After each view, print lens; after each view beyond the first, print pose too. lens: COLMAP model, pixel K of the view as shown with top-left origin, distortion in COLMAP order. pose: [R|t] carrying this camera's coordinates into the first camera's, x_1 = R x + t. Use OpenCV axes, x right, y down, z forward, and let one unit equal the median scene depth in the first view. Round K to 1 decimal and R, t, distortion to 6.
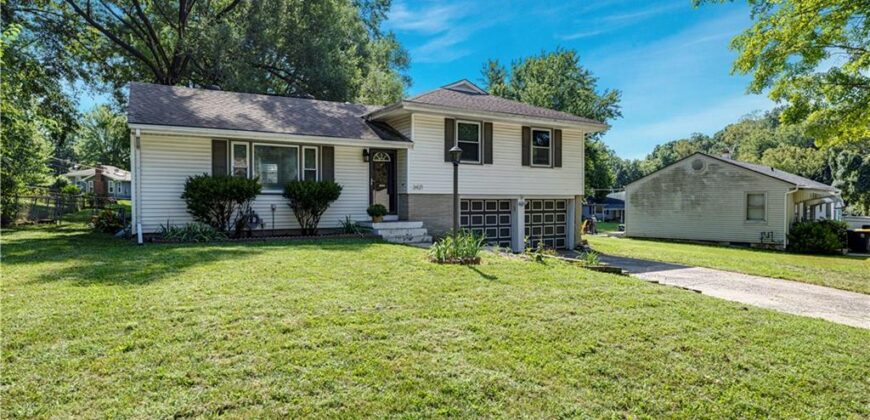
lens RADIAL K [[502.6, 0, 436.0], [0, 502.6, 196.7], [0, 0, 1]] dist [-0.001578, -0.000281]
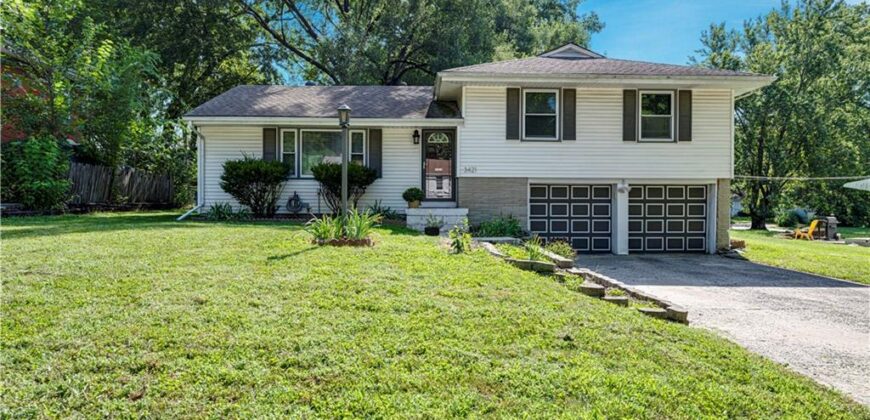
lens RADIAL K [[502.6, 0, 436.0], [0, 502.6, 196.7], [0, 0, 1]] dist [-0.001578, -0.000281]
pose [[0.870455, 0.013495, -0.492063, 0.338694], [0.000182, 0.999615, 0.027738, 0.002909], [0.492248, -0.024234, 0.870118, 0.203432]]
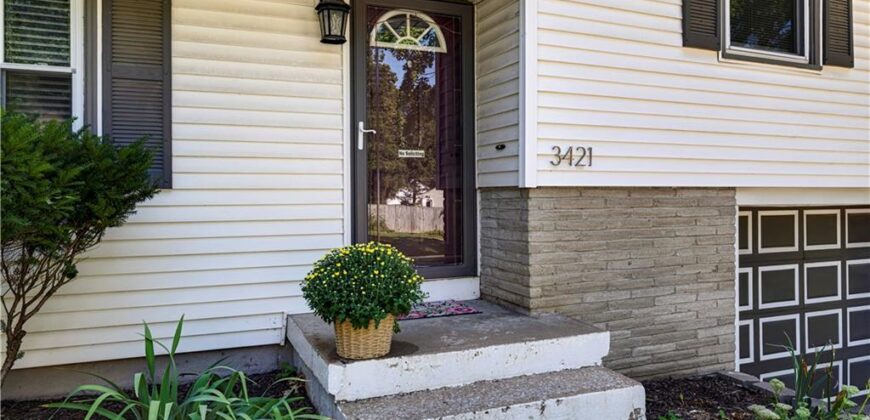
lens RADIAL K [[586.3, 0, 436.2], [0, 586.3, 181.2], [0, 0, 1]] dist [-0.003962, -0.000947]
pose [[0.989693, -0.001509, -0.143201, -0.056628], [0.000960, 0.999992, -0.003901, -0.007643], [0.143205, 0.003723, 0.989686, 0.732870]]
